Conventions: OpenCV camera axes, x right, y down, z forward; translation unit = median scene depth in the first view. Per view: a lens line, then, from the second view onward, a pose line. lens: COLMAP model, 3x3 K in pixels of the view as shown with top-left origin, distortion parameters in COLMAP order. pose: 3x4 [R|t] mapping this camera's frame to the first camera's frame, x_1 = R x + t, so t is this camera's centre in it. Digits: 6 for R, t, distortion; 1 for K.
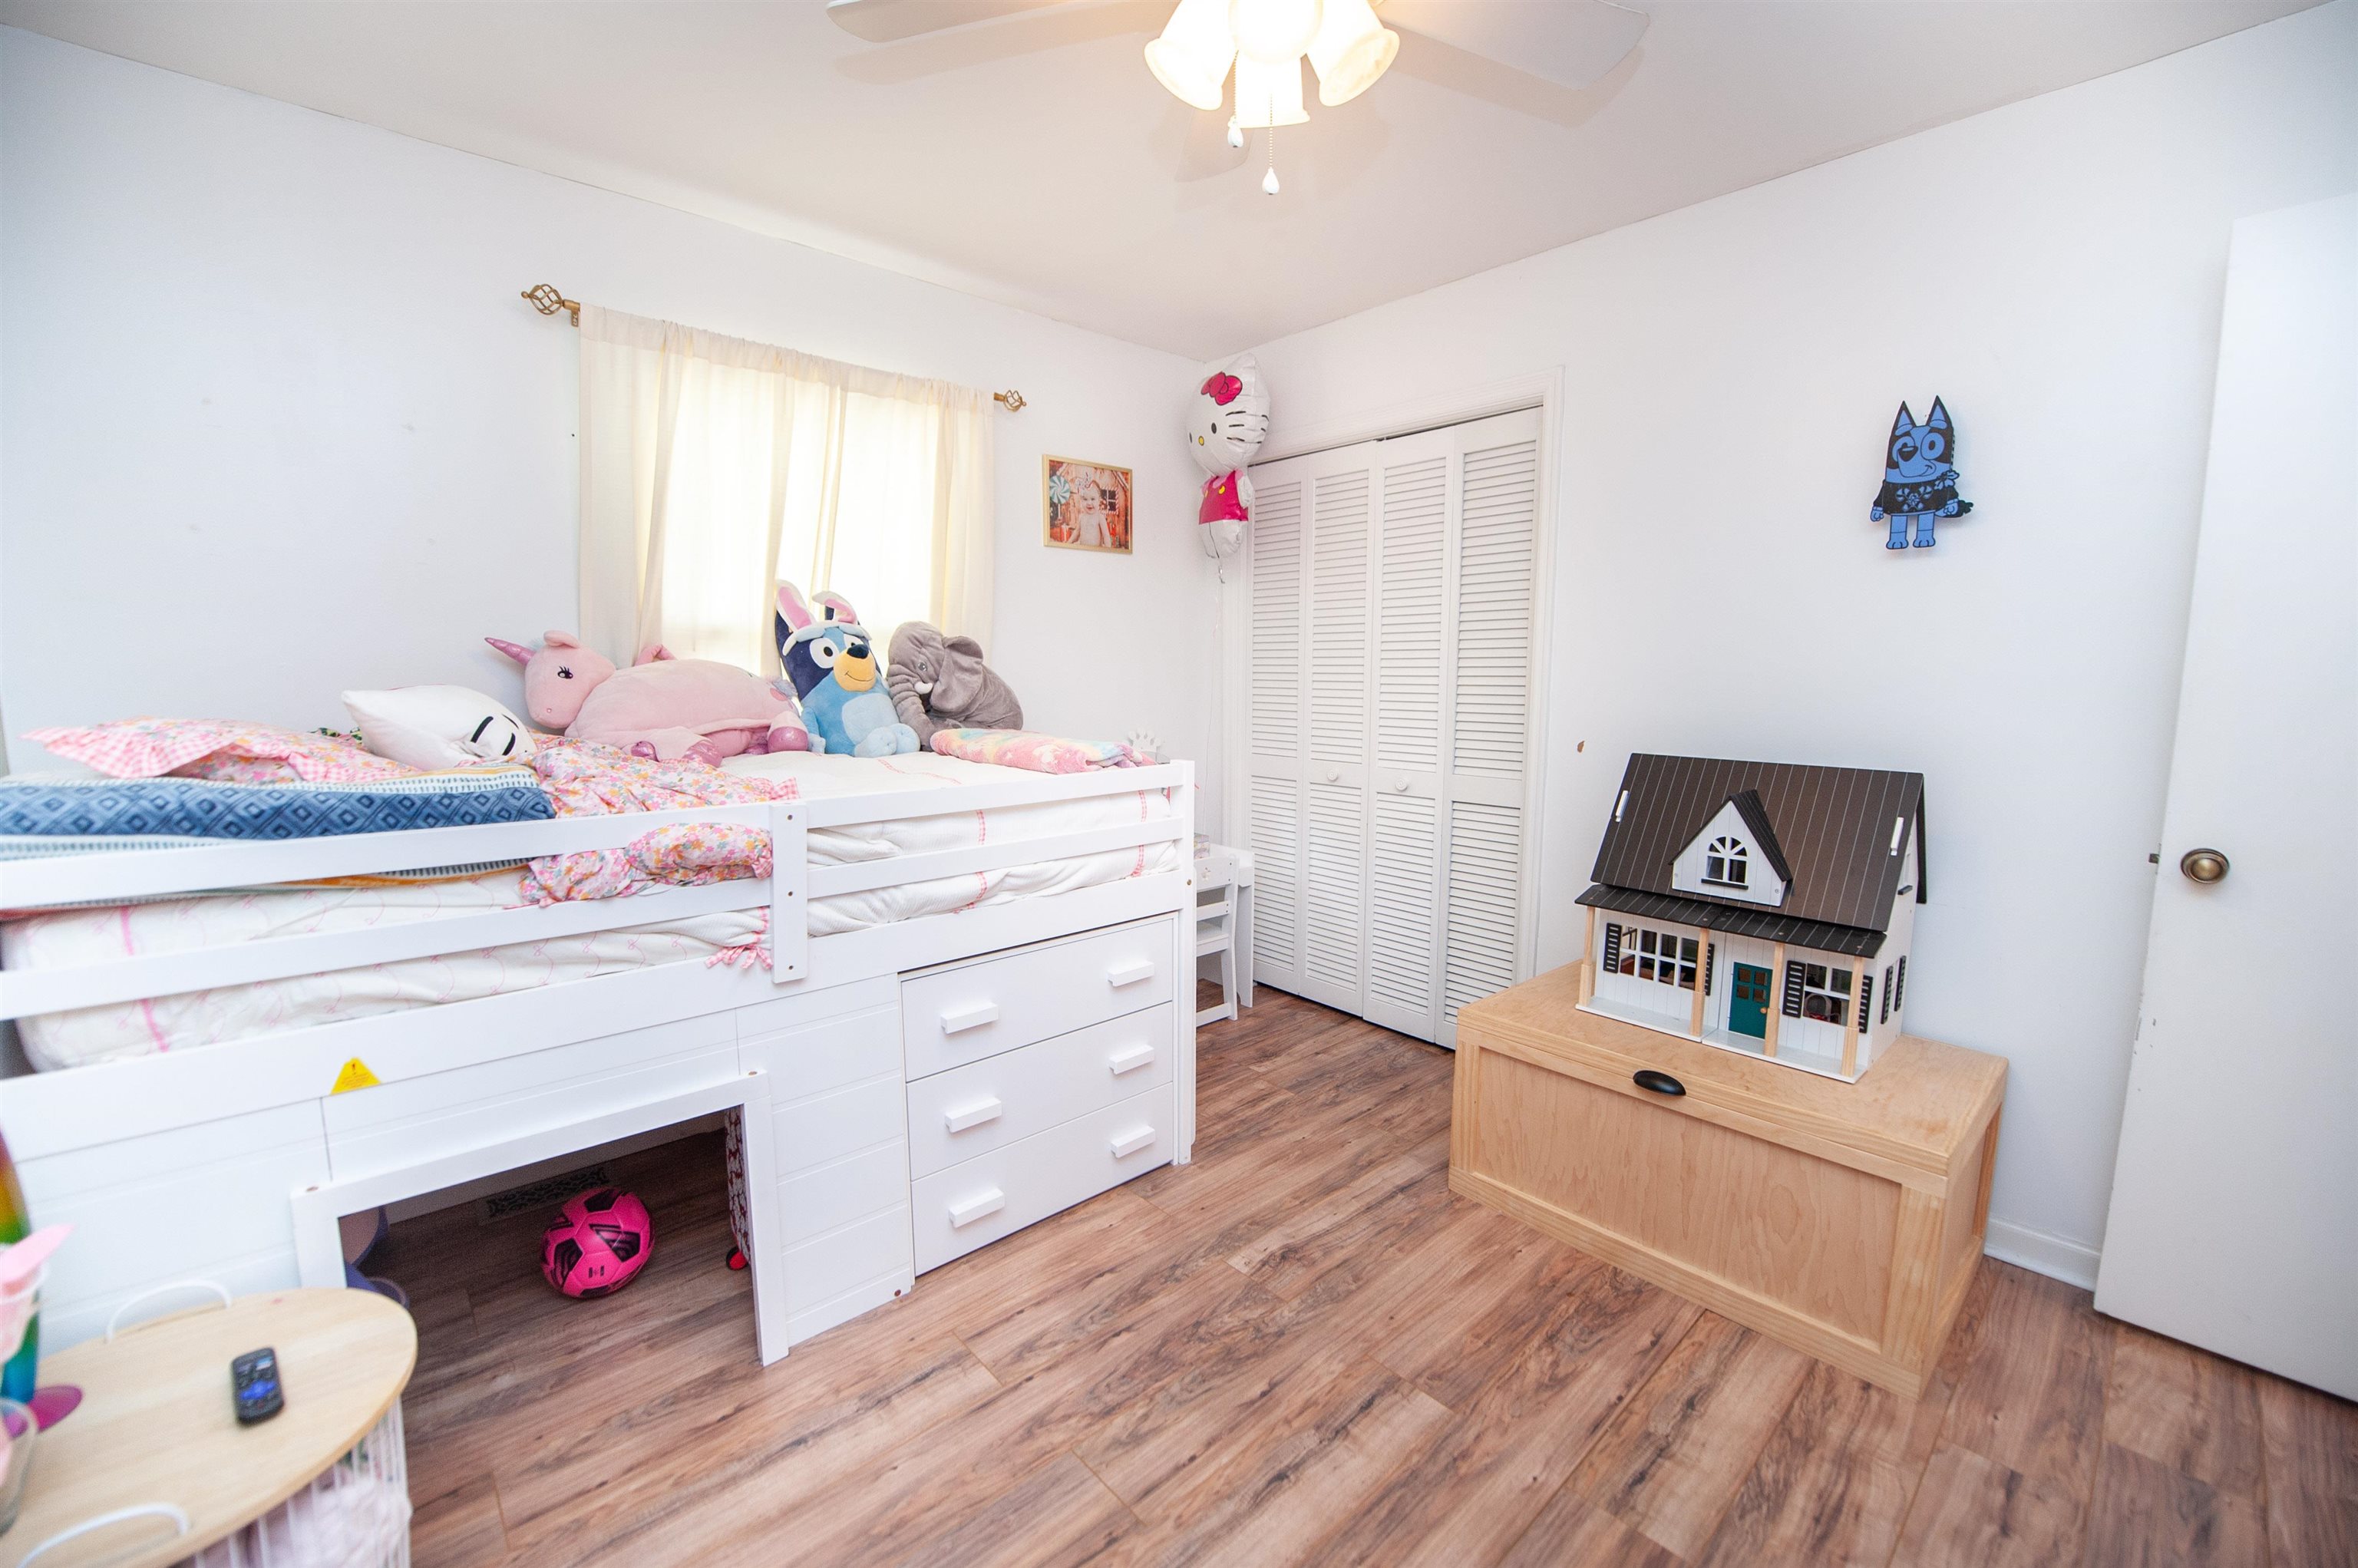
lens RADIAL K [[940.4, 0, 1186.4], [0, 940.4, 795.8], [0, 0, 1]] dist [-0.017700, -0.003177]
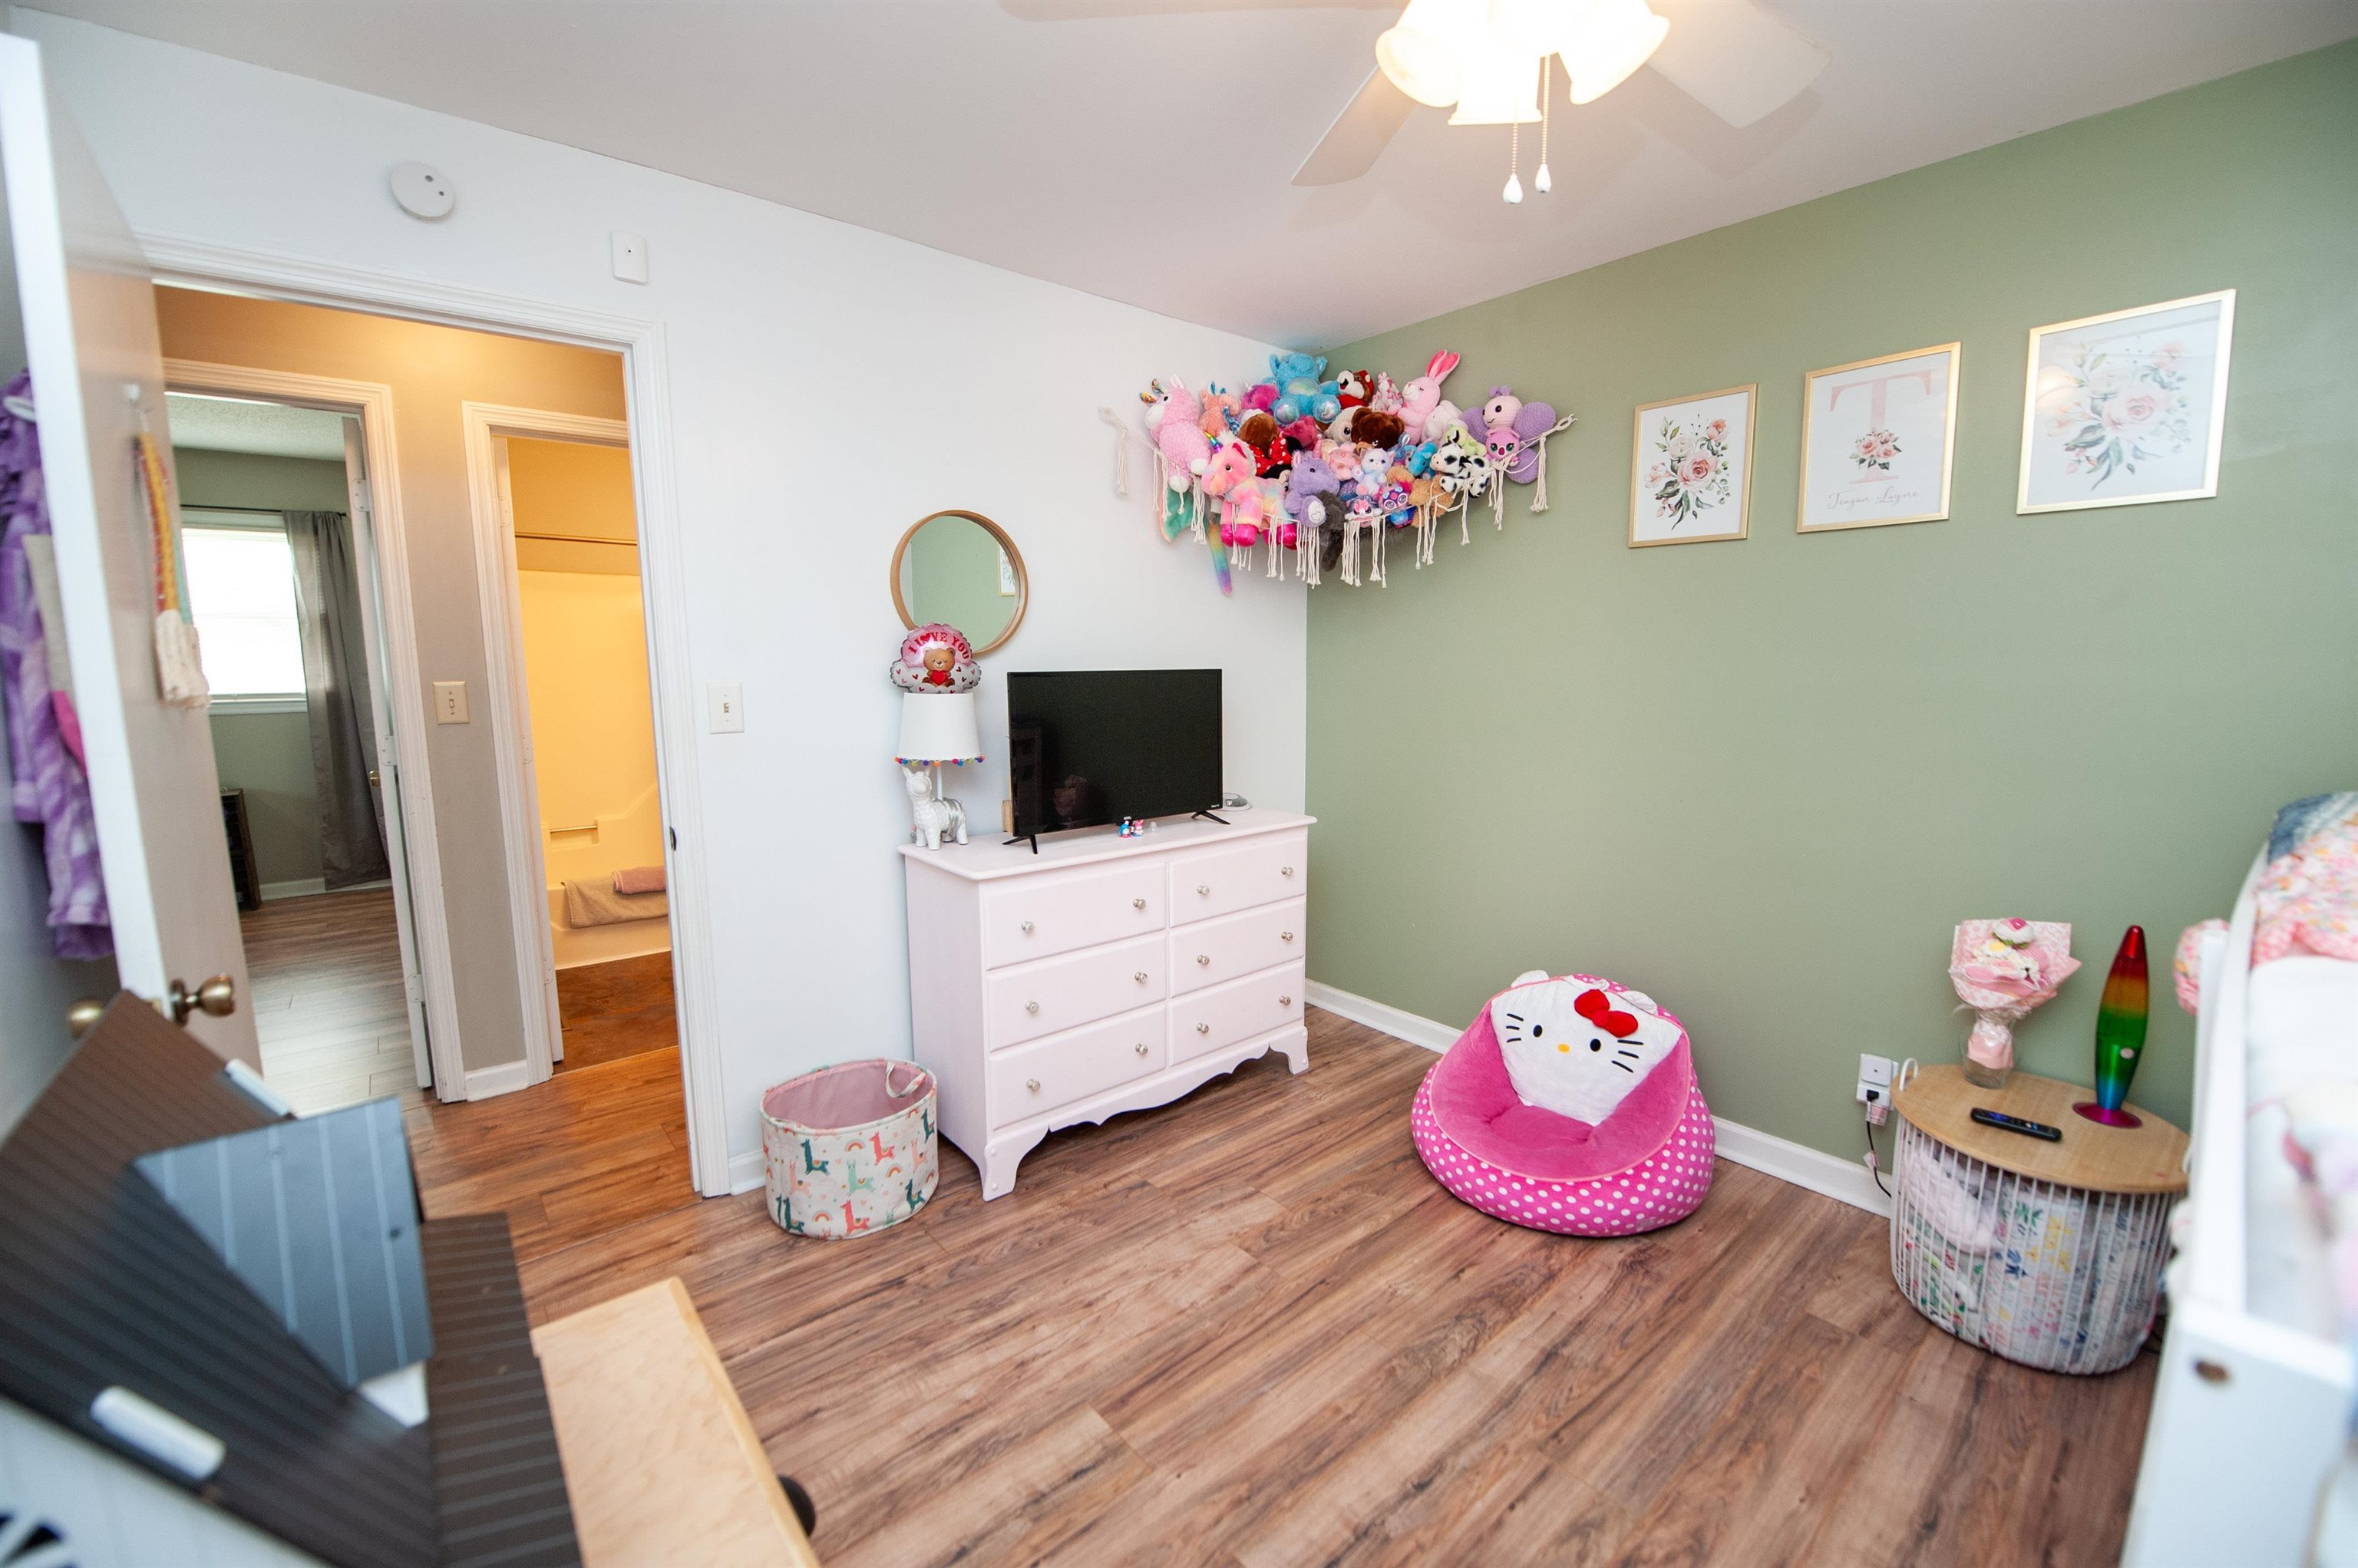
lens RADIAL K [[950.7, 0, 1179.0], [0, 950.7, 784.0], [0, 0, 1]] dist [-0.015045, -0.000135]
pose [[-0.999017, -0.001998, 0.044295, 0.276536], [0.009884, 0.963812, 0.266400, -0.266086], [-0.043224, 0.266576, -0.962844, 1.537692]]
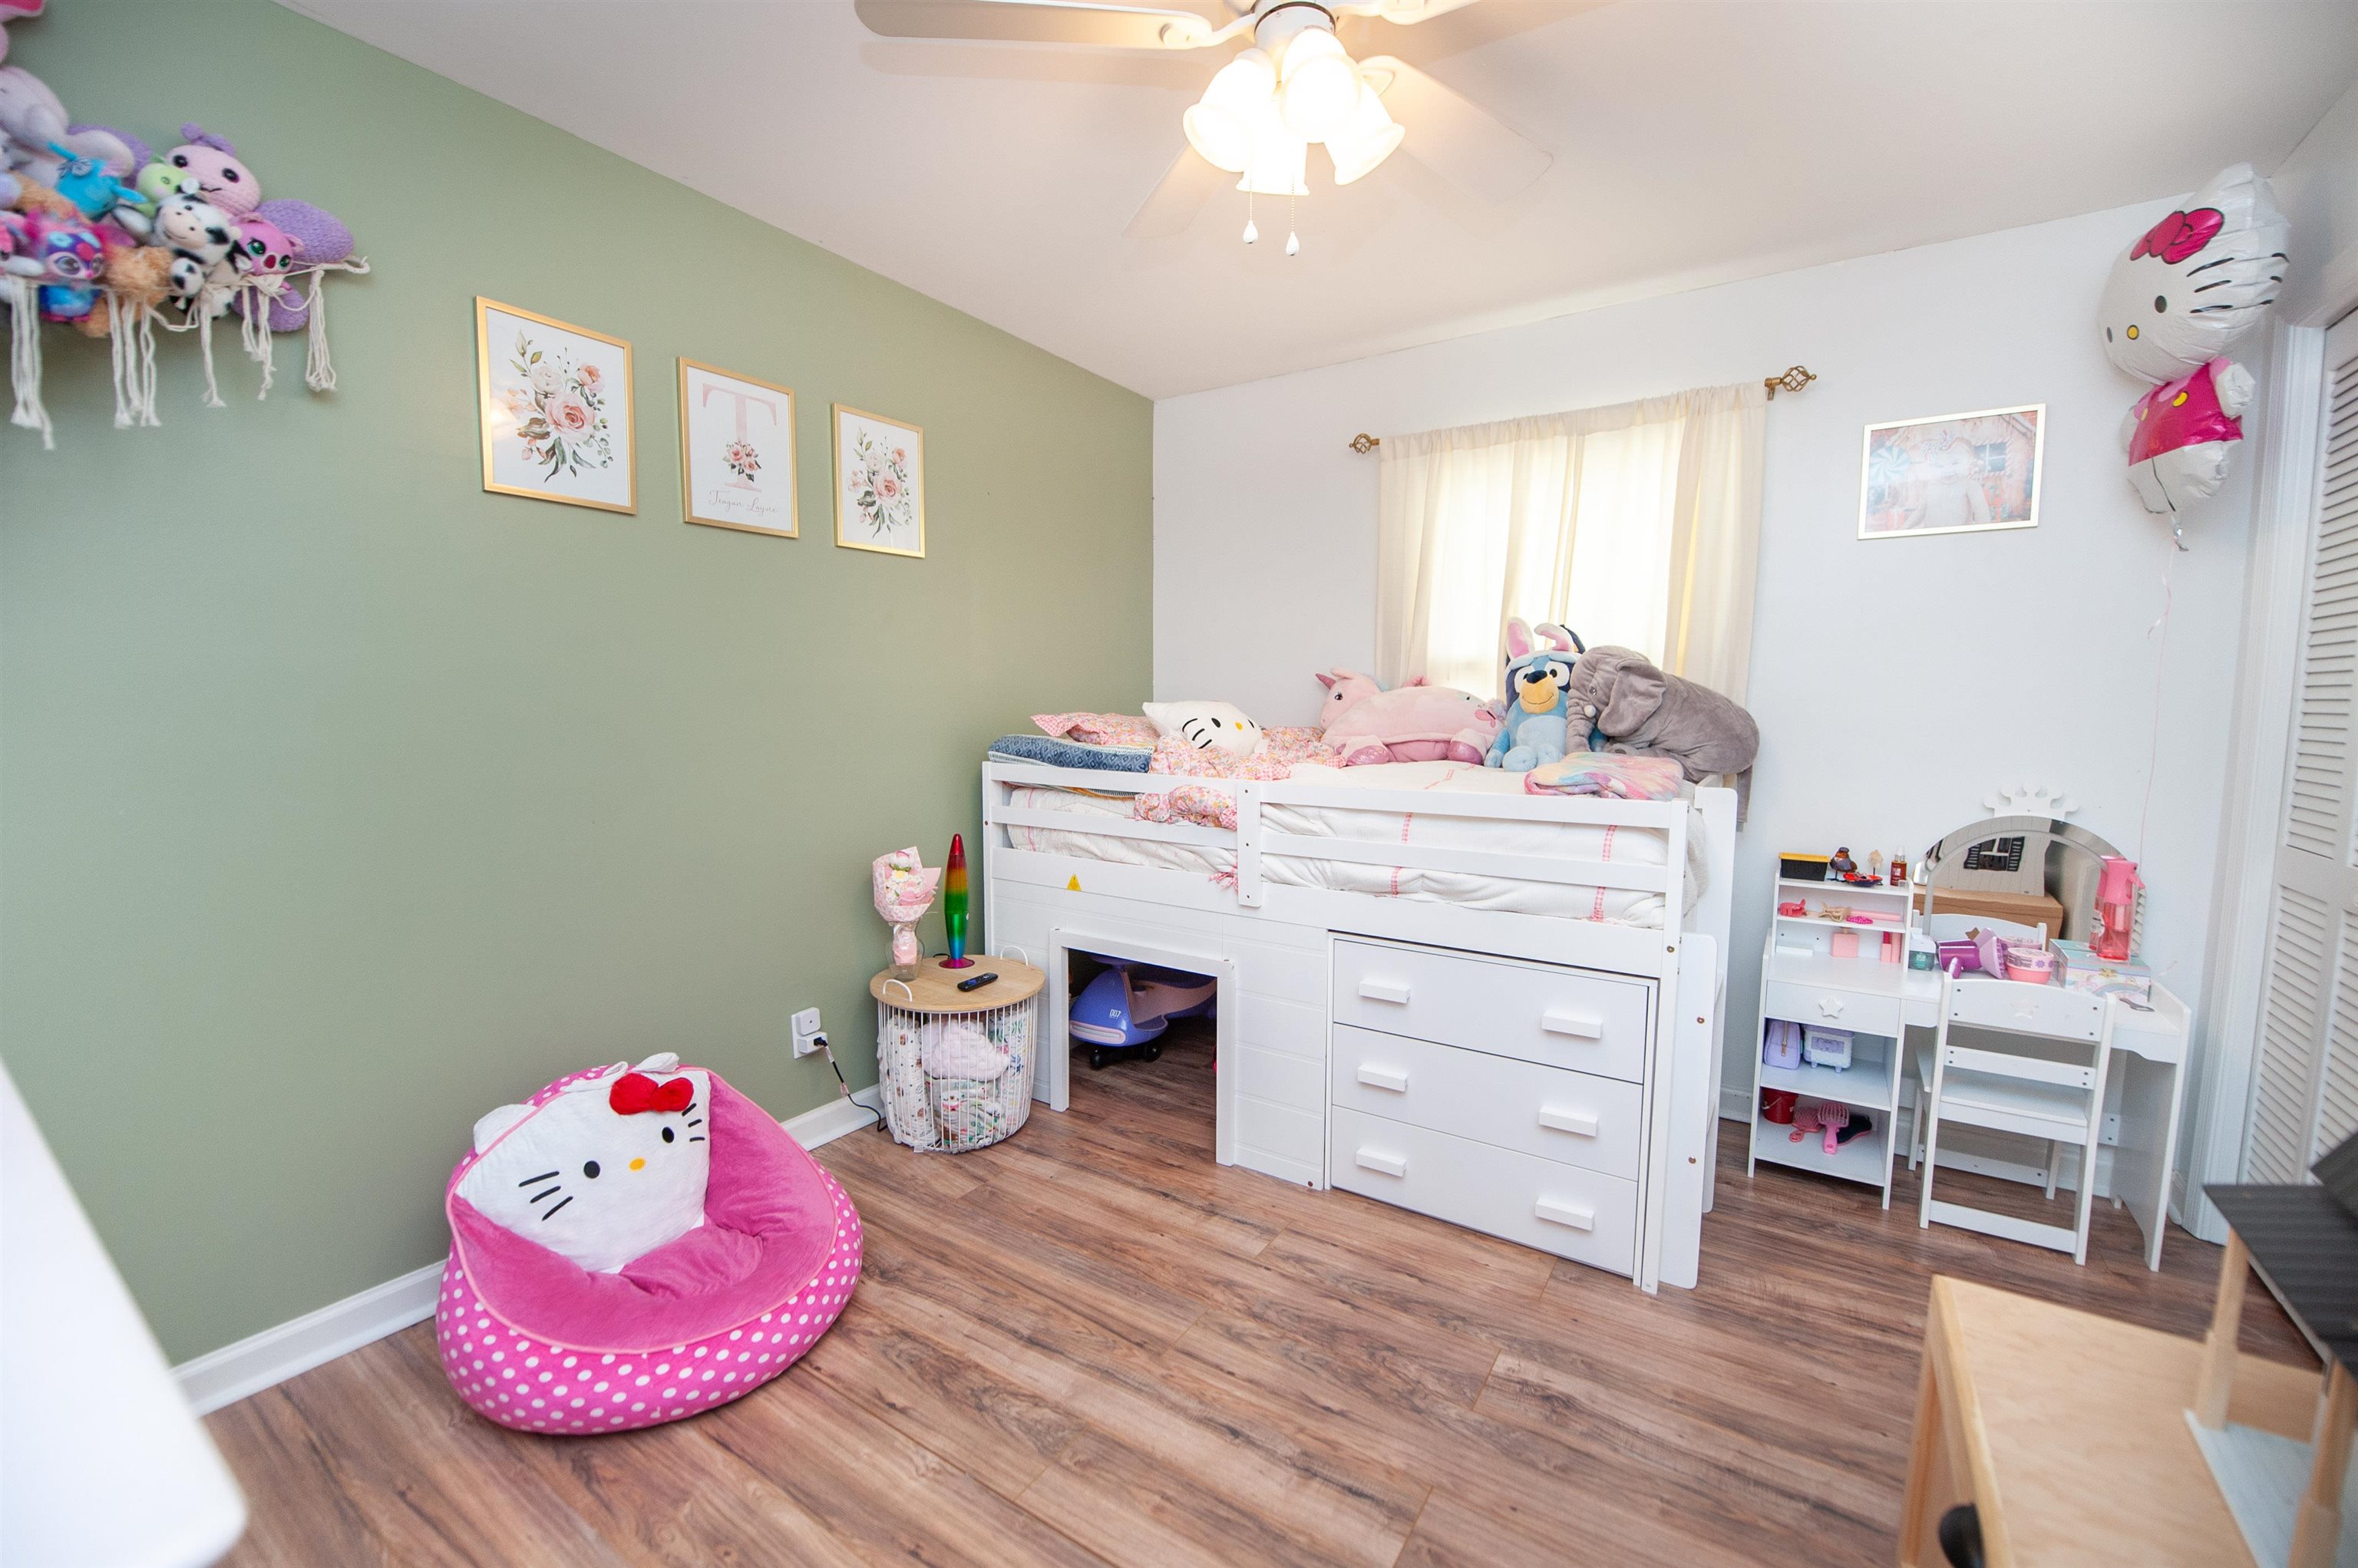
lens RADIAL K [[946.2, 0, 1187.7], [0, 946.2, 789.8], [0, 0, 1]] dist [-0.017466, -0.003132]
pose [[0.246761, 0.089215, -0.964961, 0.898721], [-0.132642, 0.989491, 0.057564, -0.047646], [0.959956, 0.113789, 0.256002, 0.495294]]
